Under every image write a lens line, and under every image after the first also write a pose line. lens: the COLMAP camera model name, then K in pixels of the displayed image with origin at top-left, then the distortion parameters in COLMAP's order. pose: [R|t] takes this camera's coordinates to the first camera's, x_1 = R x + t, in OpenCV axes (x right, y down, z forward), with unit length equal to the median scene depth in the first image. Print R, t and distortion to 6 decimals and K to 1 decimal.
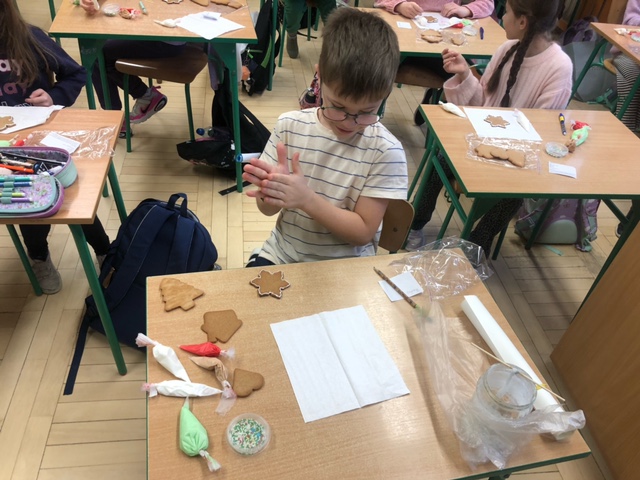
lens RADIAL K [[536.3, 0, 316.4], [0, 536.3, 235.8], [0, 0, 1]] dist [0.030849, -0.003326]
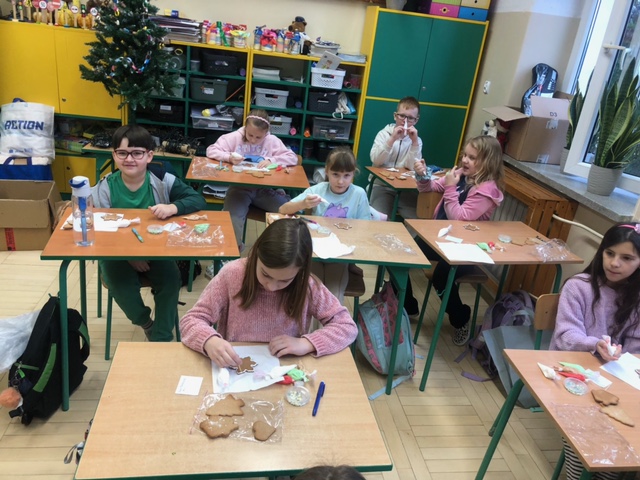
lens RADIAL K [[536.3, 0, 322.8], [0, 536.3, 239.6], [0, 0, 1]] dist [0.030849, -0.003326]
pose [[0.999151, 0.006026, 0.040744, 0.287888], [0.007154, 0.948806, -0.315778, -0.357006], [-0.040561, 0.315802, 0.947958, 0.380477]]
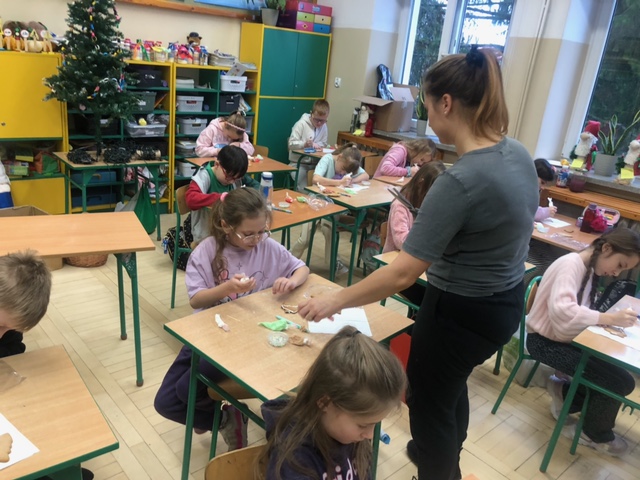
lens RADIAL K [[536.3, 0, 308.0], [0, 536.3, 240.0], [0, 0, 1]] dist [0.030849, -0.003326]
pose [[0.818017, -0.207394, 0.536503, -0.698126], [0.357630, 0.913913, -0.191998, -0.332039], [-0.450498, 0.348927, 0.821767, 0.207474]]
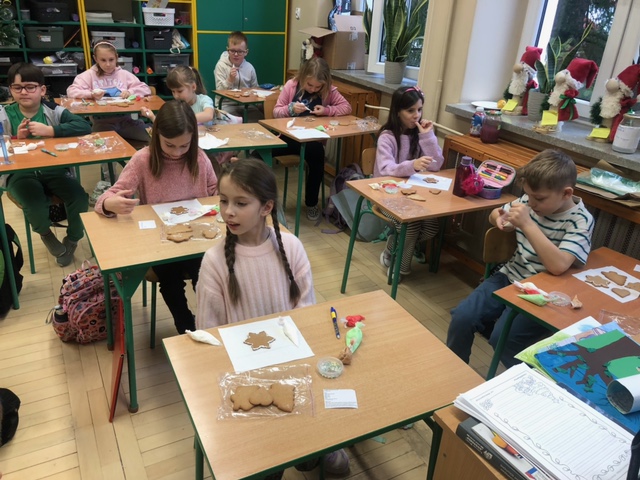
lens RADIAL K [[536.3, 0, 314.1], [0, 536.3, 229.7], [0, 0, 1]] dist [0.030849, -0.003326]
pose [[0.933056, -0.192138, 0.304120, 0.147966], [0.261255, 0.943096, -0.205710, -0.135469], [-0.247289, 0.271392, 0.930158, 0.132206]]
